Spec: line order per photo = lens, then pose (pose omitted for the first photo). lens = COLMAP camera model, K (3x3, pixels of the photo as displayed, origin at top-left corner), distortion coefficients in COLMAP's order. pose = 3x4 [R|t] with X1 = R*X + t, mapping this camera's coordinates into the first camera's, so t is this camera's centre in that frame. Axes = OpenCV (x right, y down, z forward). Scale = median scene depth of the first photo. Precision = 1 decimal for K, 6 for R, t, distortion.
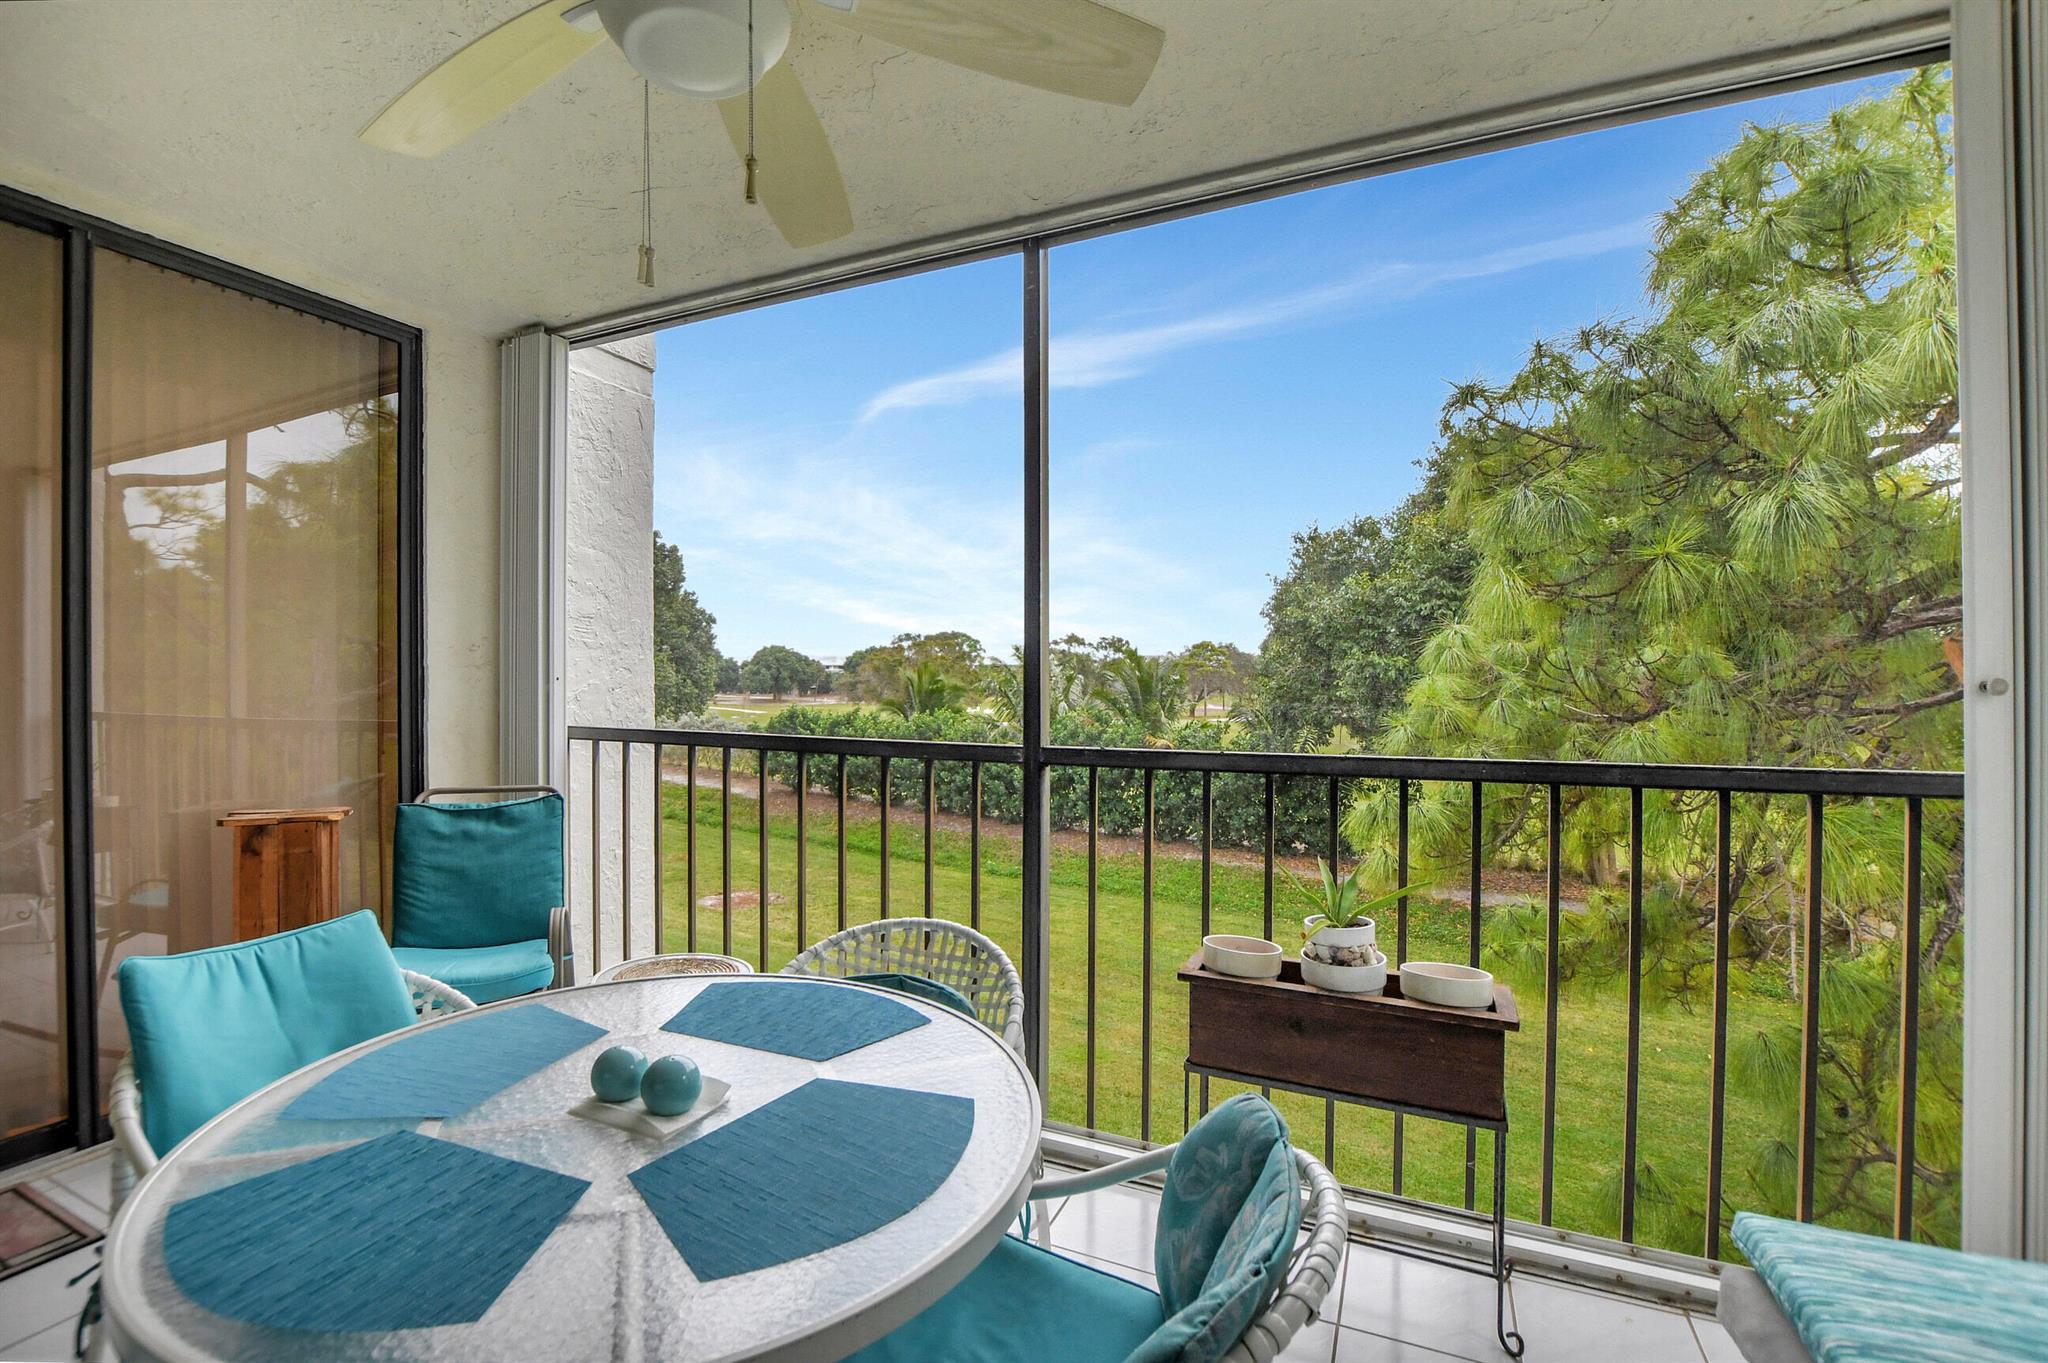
lens RADIAL K [[917.9, 0, 1020.6], [0, 917.9, 684.0], [0, 0, 1]] dist [-0.016274, 0.010764]
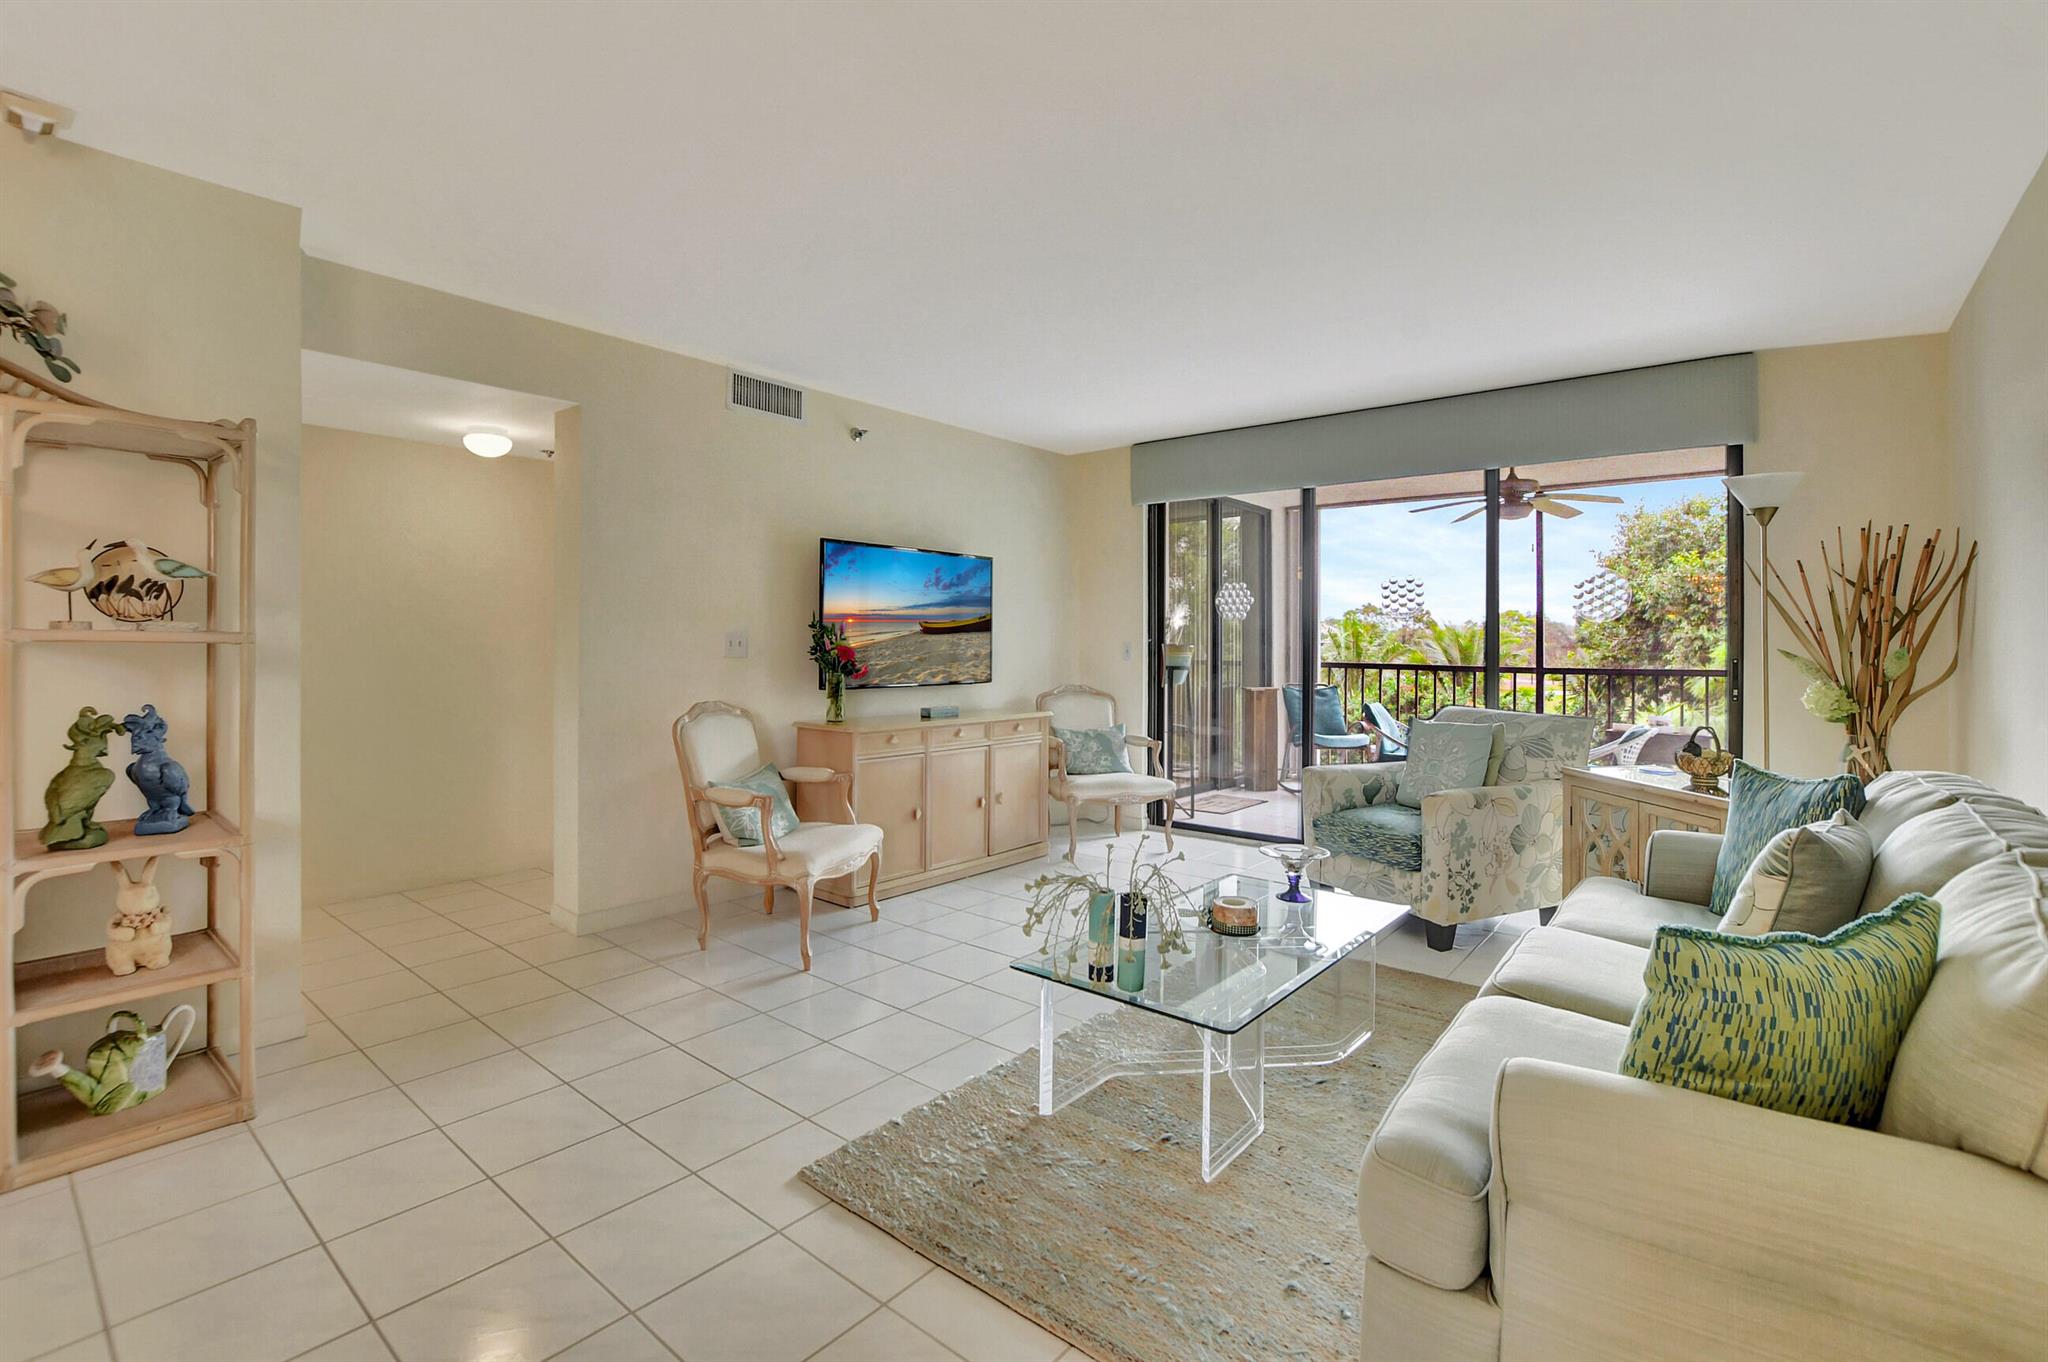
lens RADIAL K [[917.9, 0, 1068.3], [0, 917.9, 631.1], [0, 0, 1]] dist [-0.016274, 0.010764]
pose [[0.969523, 0.005666, -0.244935, -0.066844], [-0.011475, 0.999686, -0.022295, 0.003250], [0.244732, 0.024426, 0.969283, -0.199112]]
